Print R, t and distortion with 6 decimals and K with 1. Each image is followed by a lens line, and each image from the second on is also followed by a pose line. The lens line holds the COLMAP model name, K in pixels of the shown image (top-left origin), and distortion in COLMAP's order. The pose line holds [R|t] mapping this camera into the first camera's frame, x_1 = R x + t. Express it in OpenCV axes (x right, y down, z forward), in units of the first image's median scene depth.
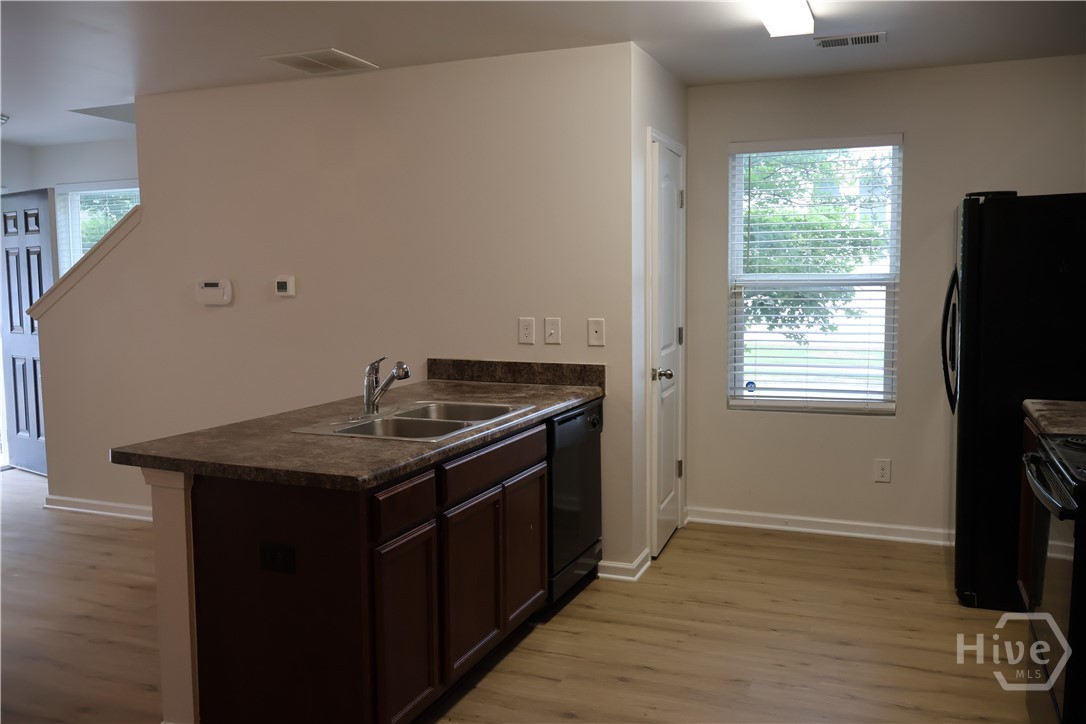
lens RADIAL K [[915.6, 0, 539.7], [0, 915.6, 364.0], [0, 0, 1]] dist [-0.000759, 0.002974]
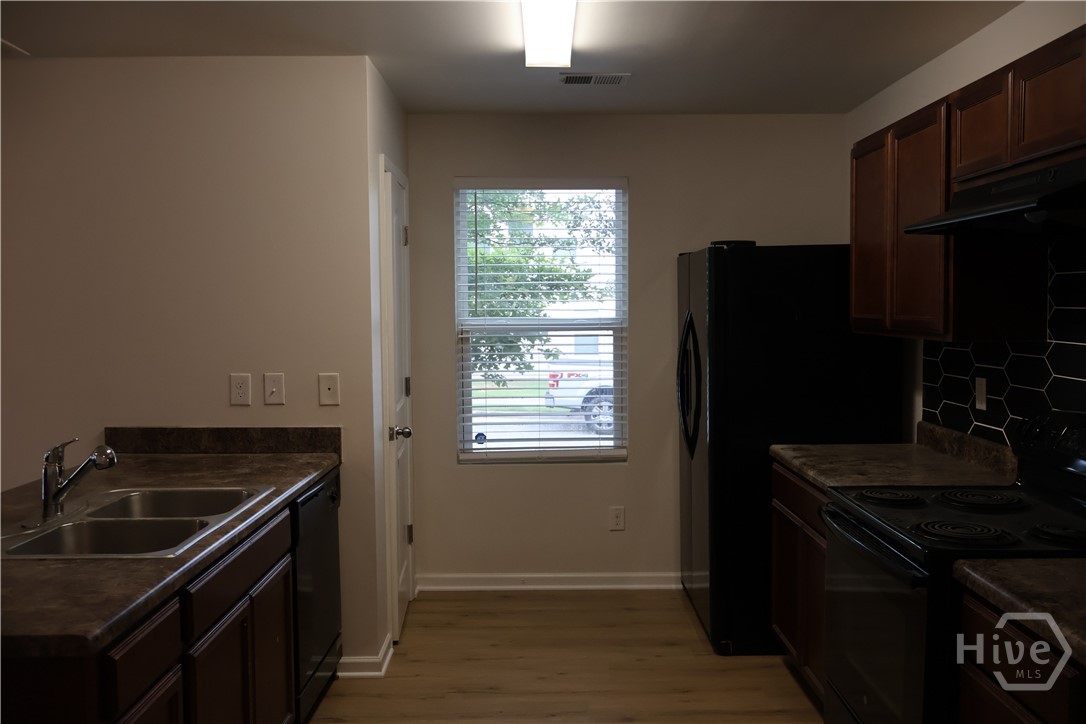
lens RADIAL K [[915.6, 0, 539.1], [0, 915.6, 365.1], [0, 0, 1]] dist [-0.000759, 0.002974]
pose [[0.922506, -0.021618, 0.385377, -0.085434], [0.034173, 0.999084, -0.025758, -0.028285], [-0.384467, 0.036931, 0.922400, 0.136611]]
